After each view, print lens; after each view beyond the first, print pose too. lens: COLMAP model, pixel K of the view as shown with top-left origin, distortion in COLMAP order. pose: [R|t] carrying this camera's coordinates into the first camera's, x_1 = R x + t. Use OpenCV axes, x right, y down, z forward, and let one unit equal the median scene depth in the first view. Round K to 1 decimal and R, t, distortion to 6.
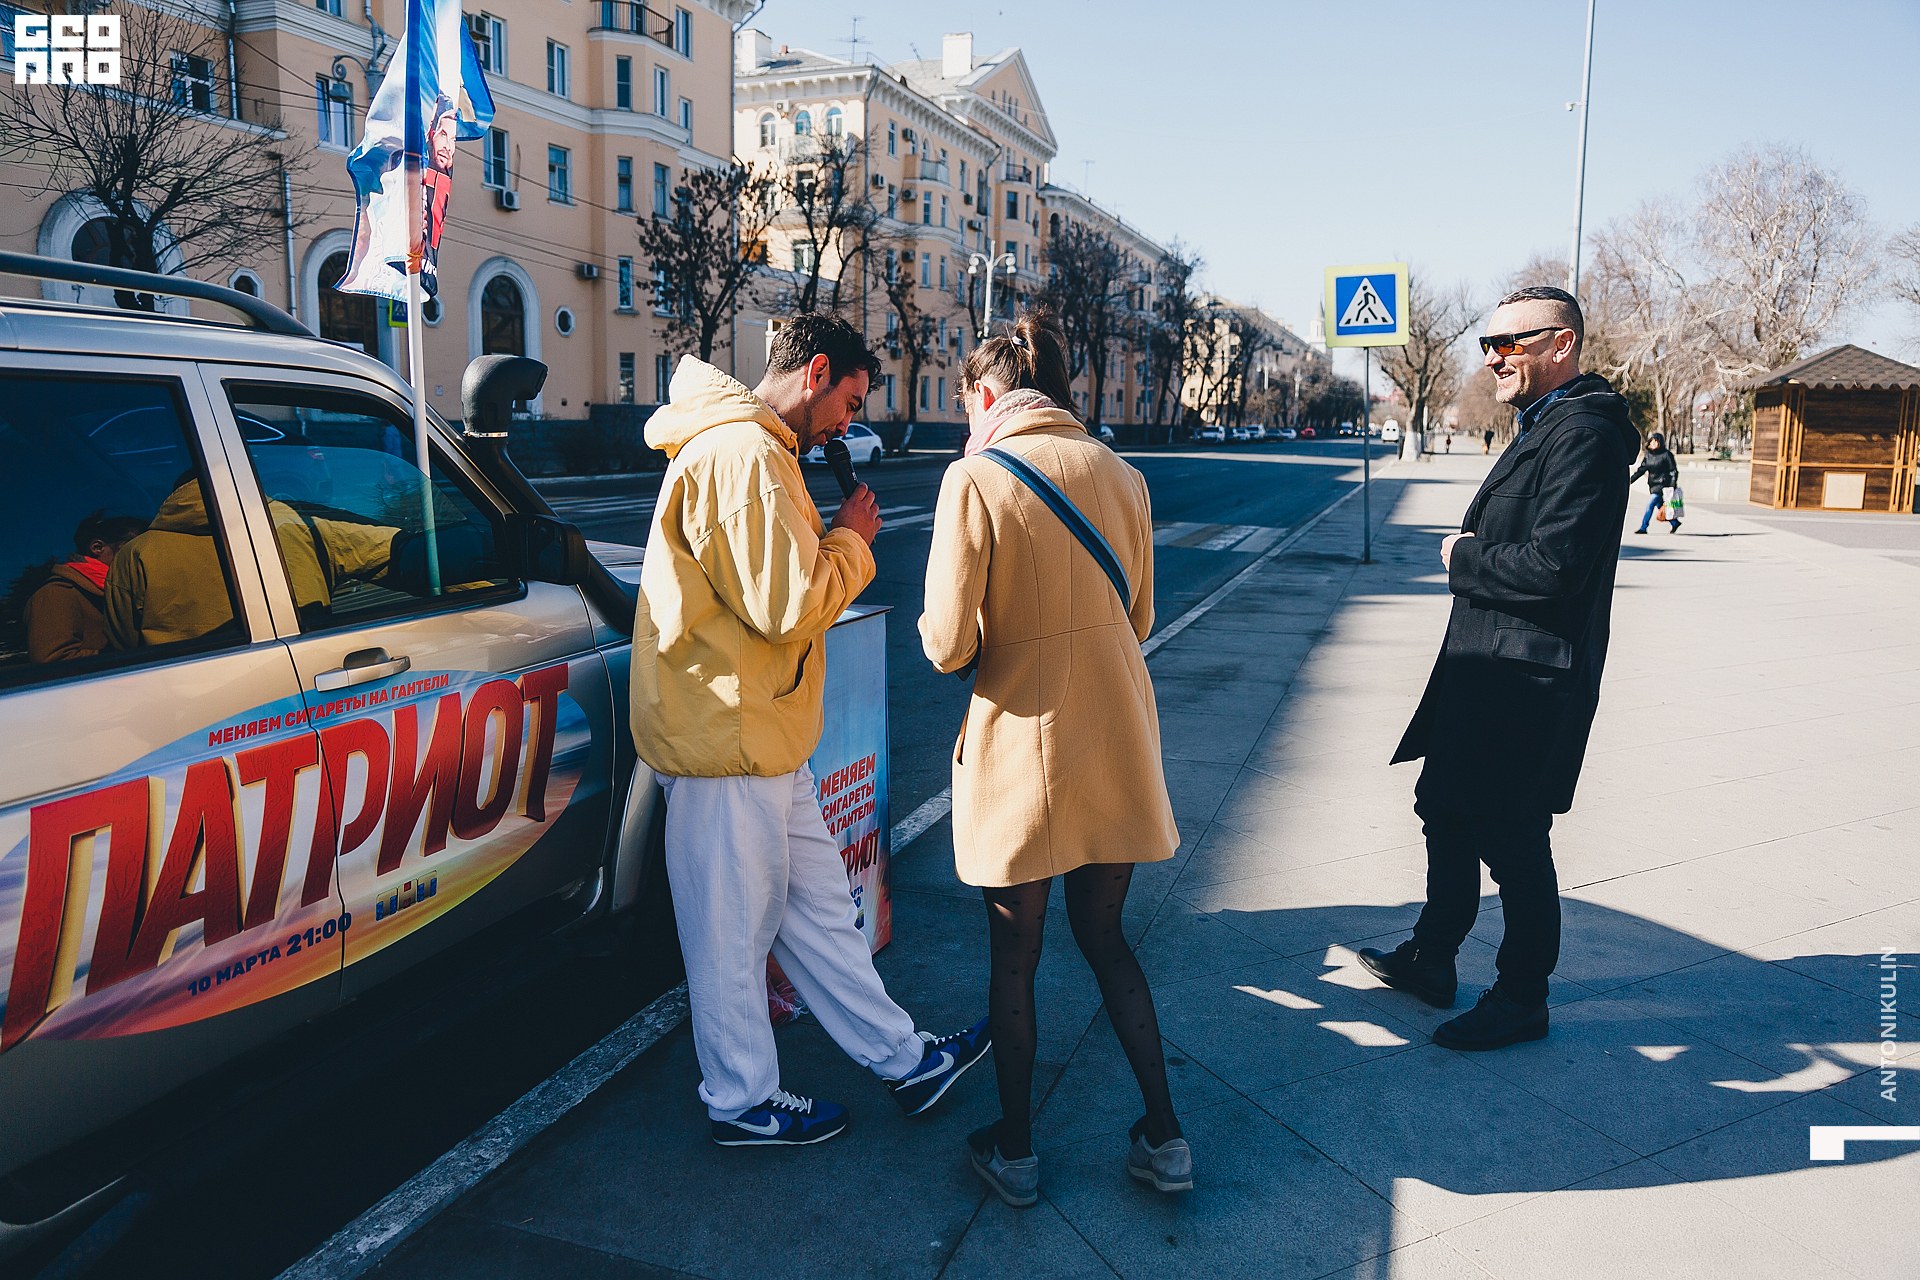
lens RADIAL K [[1304.4, 0, 960.0], [0, 1304.4, 640.0], [0, 0, 1]] dist [-0.124700, 0.086090]
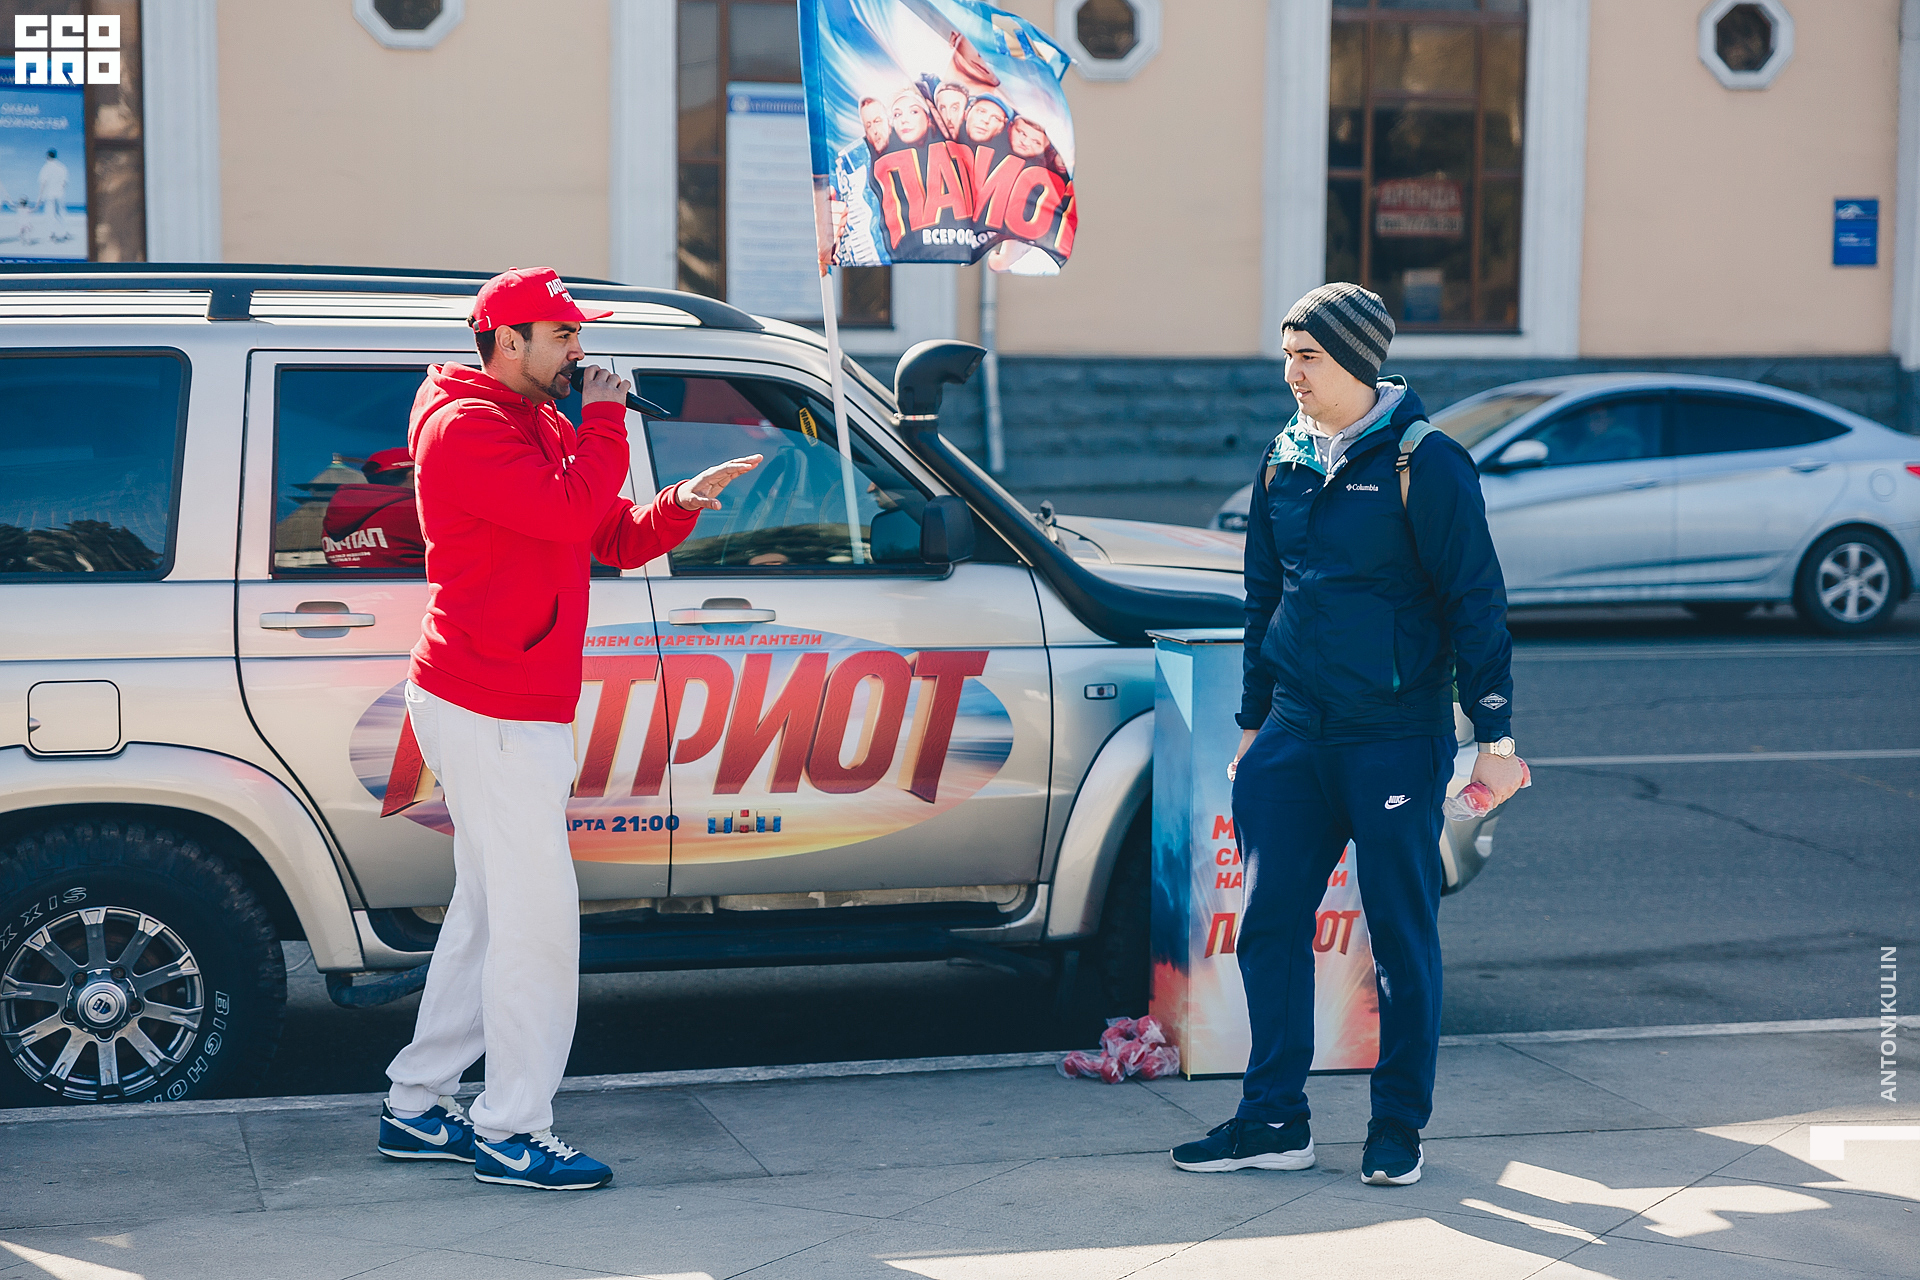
lens RADIAL K [[3541.8, 0, 960.0], [0, 3541.8, 640.0], [0, 0, 1]] dist [0.238964, -0.083826]
pose [[0.566955, 0.061188, -0.821473, 0.183301], [-0.137153, 0.990330, -0.020893, 0.006680], [0.812251, 0.124512, 0.569865, -0.053144]]
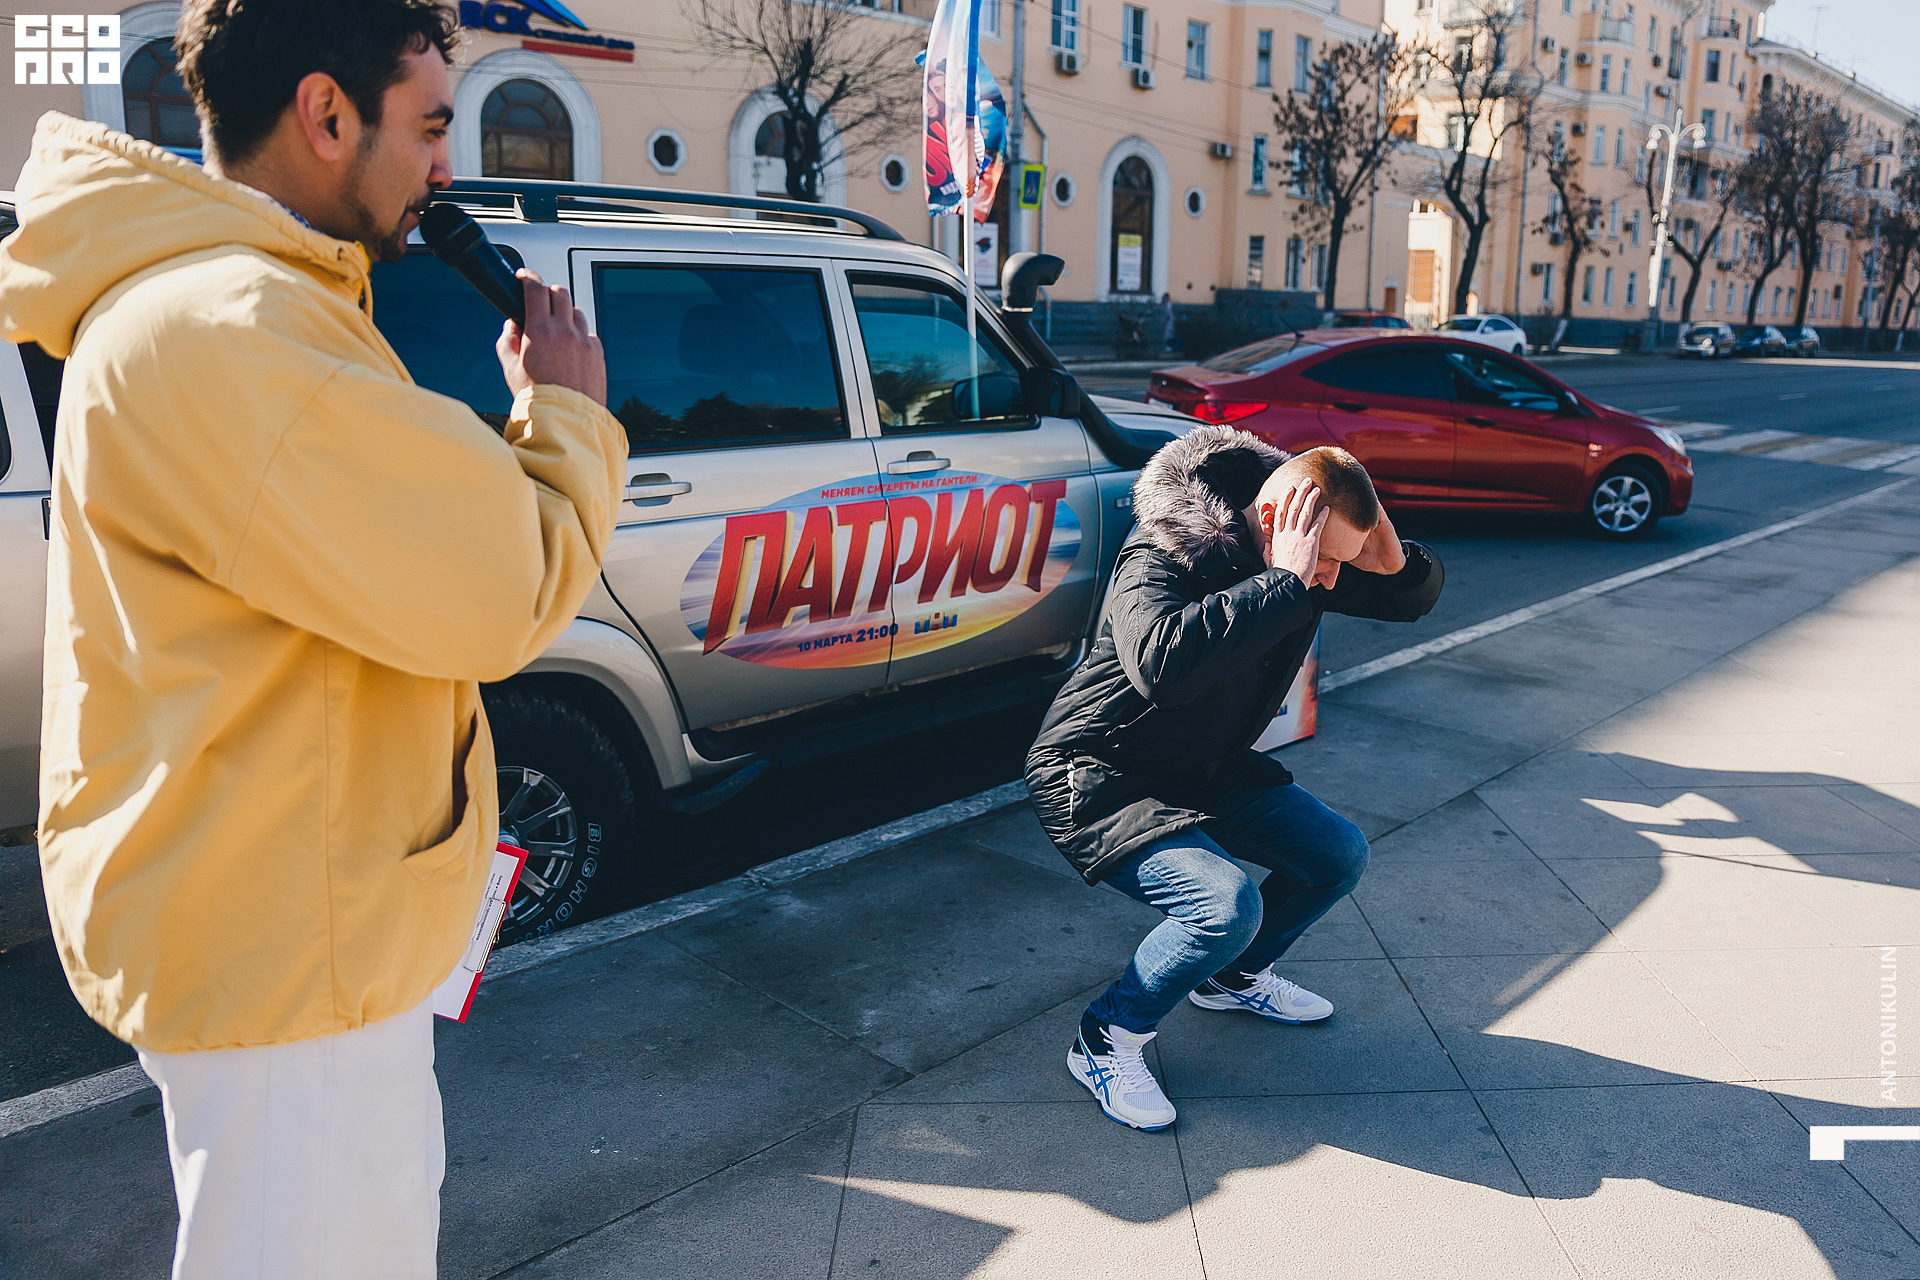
lens RADIAL K [[1430.7, 0, 1049.5], [0, 1430.7, 588.5], [0, 0, 1]] dist [-0.143411, 0.110601]
pose [[0.921075, 0.084825, -0.380034, 0.025261], [-0.074565, 0.996345, 0.041668, 0.006922], [0.382179, -0.010042, 0.924034, -0.038573]]
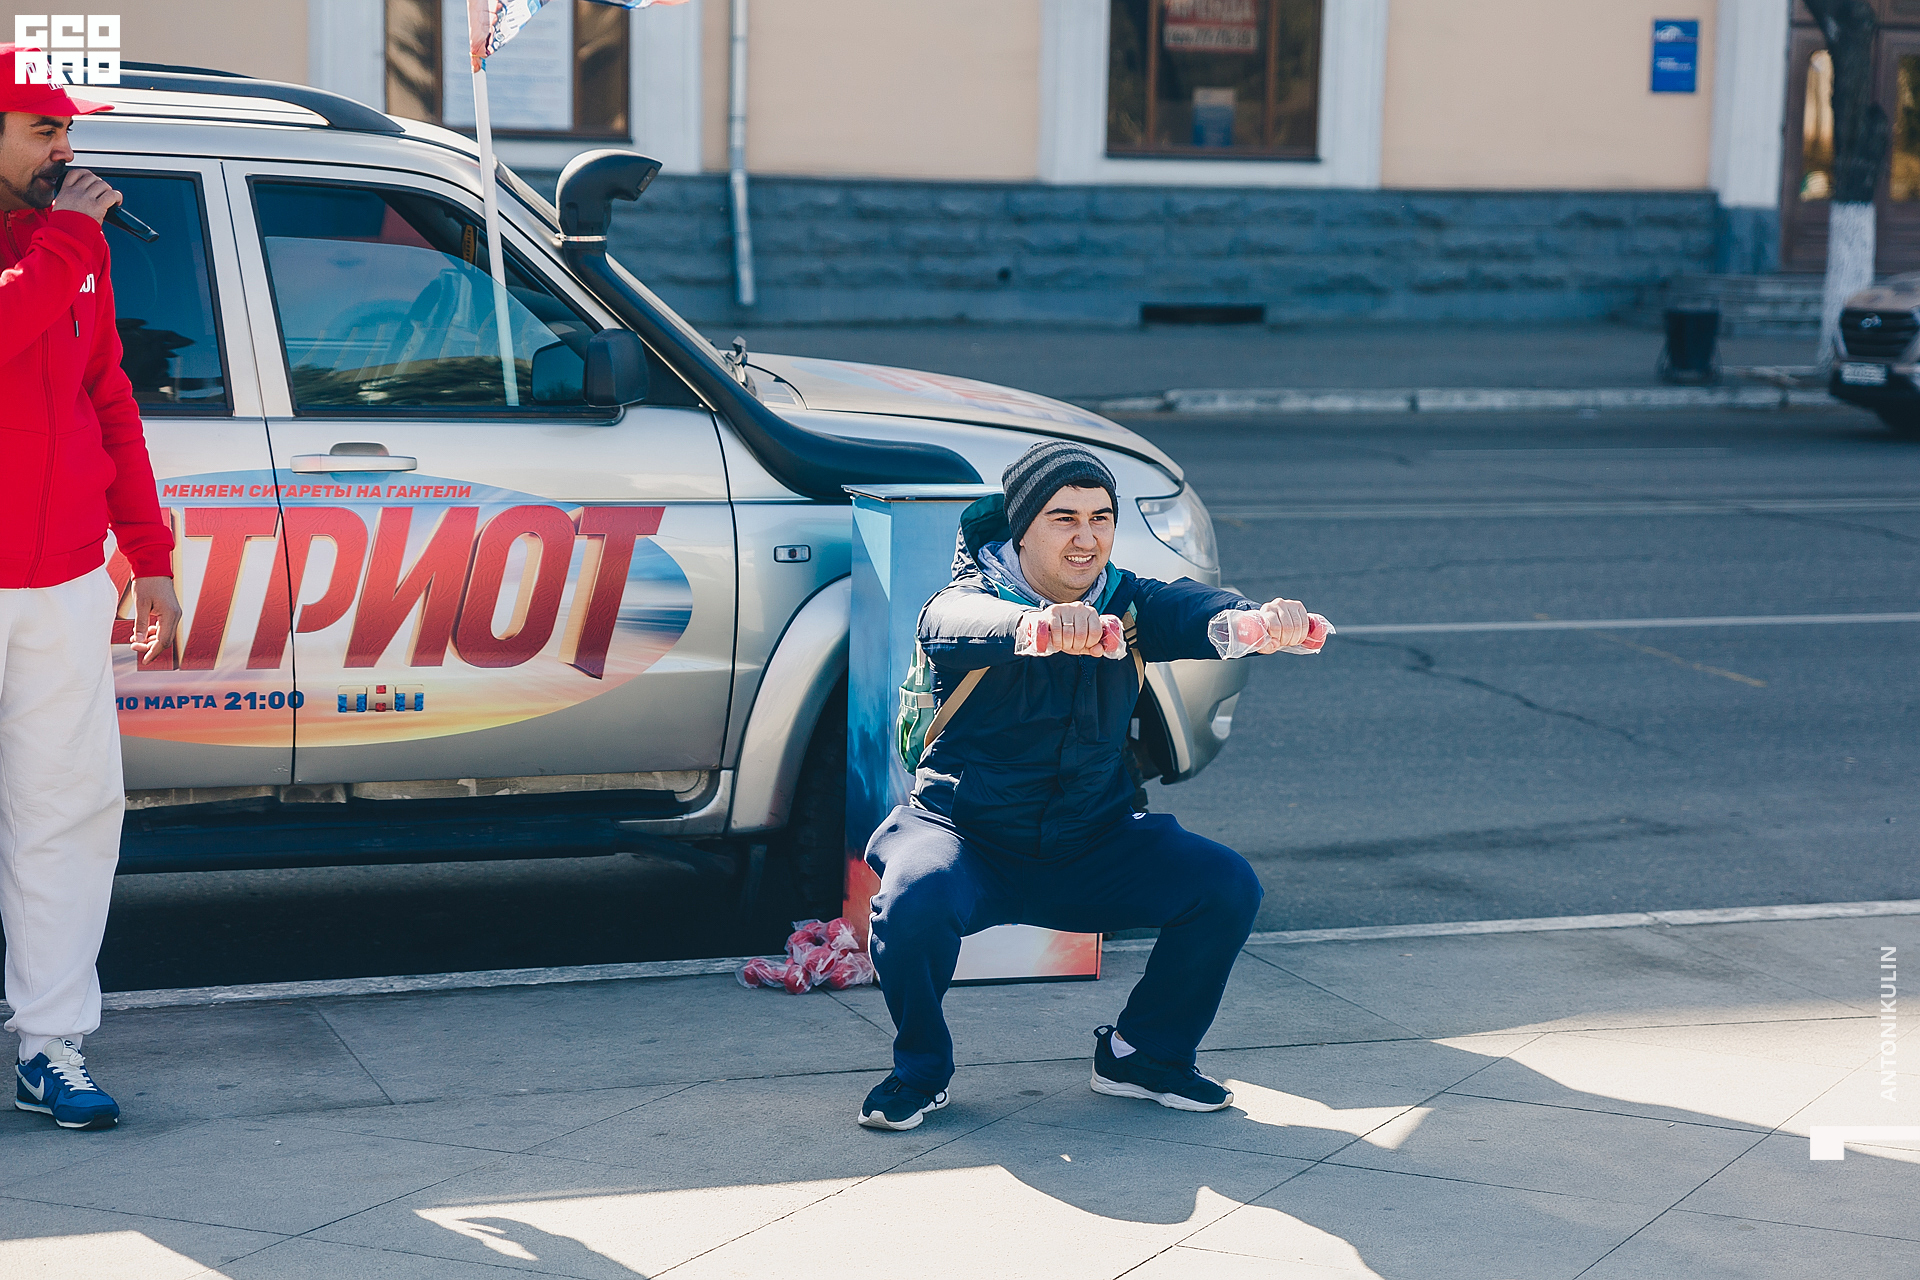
lens RADIAL K [[3837.8, 0, 1022.6], [0, 3837.8, 675.5], [0, 0, 1]] dist [0.223268, 0.165458]
pose [[0.627282, 0.103754, -0.771850, 0.178738], [-0.143759, 0.989481, 0.016175, 0.005194], [0.765409, 0.100813, 0.635599, -0.042512]]
